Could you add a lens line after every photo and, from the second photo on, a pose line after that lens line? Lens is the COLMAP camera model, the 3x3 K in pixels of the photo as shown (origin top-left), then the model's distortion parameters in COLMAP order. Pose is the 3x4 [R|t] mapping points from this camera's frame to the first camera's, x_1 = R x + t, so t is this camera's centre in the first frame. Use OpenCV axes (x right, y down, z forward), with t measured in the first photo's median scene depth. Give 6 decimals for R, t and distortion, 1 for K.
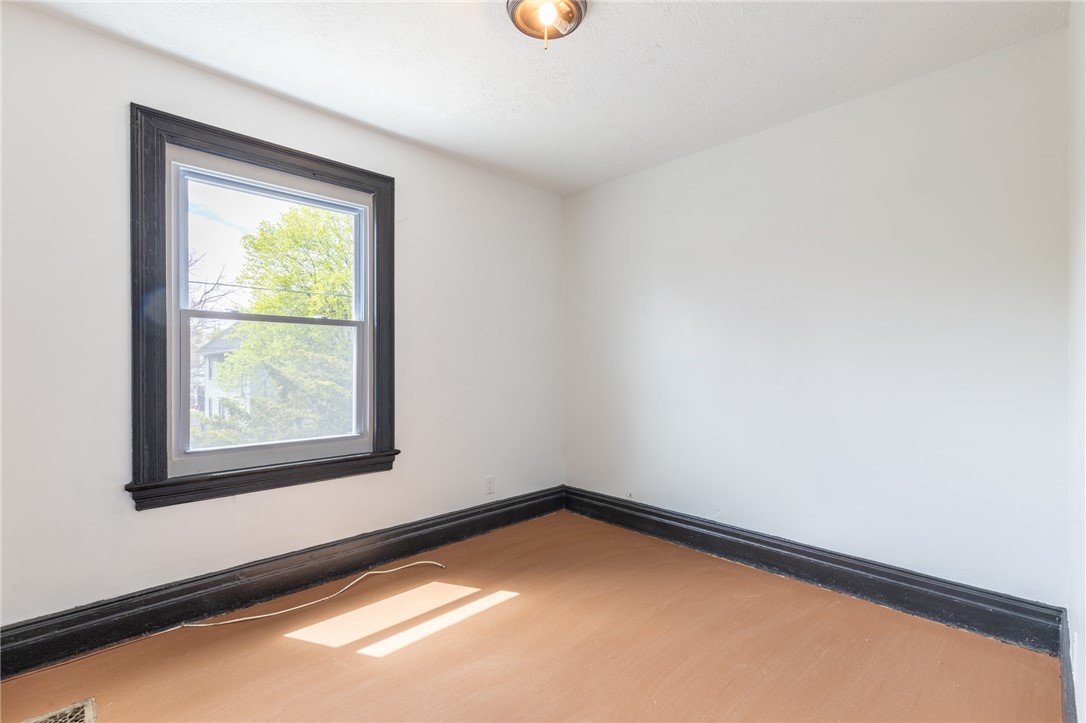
lens RADIAL K [[487.1, 0, 542.8], [0, 487.1, 360.3], [0, 0, 1]] dist [0.009853, -0.000300]
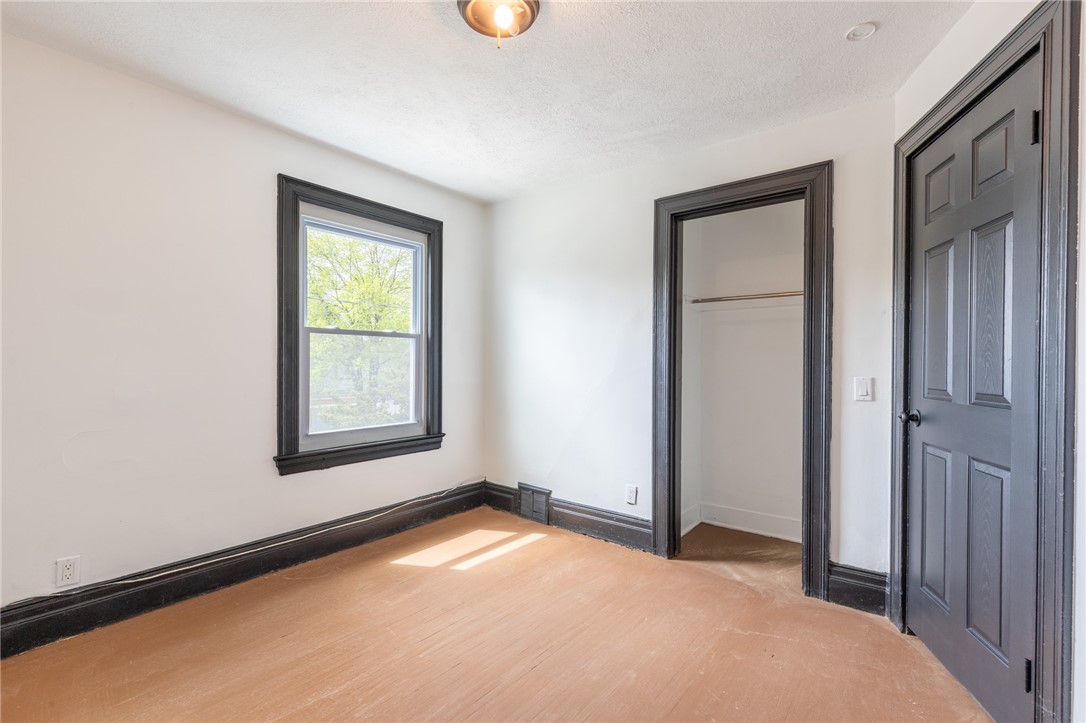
lens RADIAL K [[487.1, 0, 542.1], [0, 487.1, 372.9], [0, 0, 1]] dist [0.009853, -0.000300]
pose [[0.991646, 0.009257, 0.128657, -0.237283], [-0.013635, 0.999356, 0.033183, -0.027828], [-0.128267, -0.034660, 0.991134, -0.356074]]
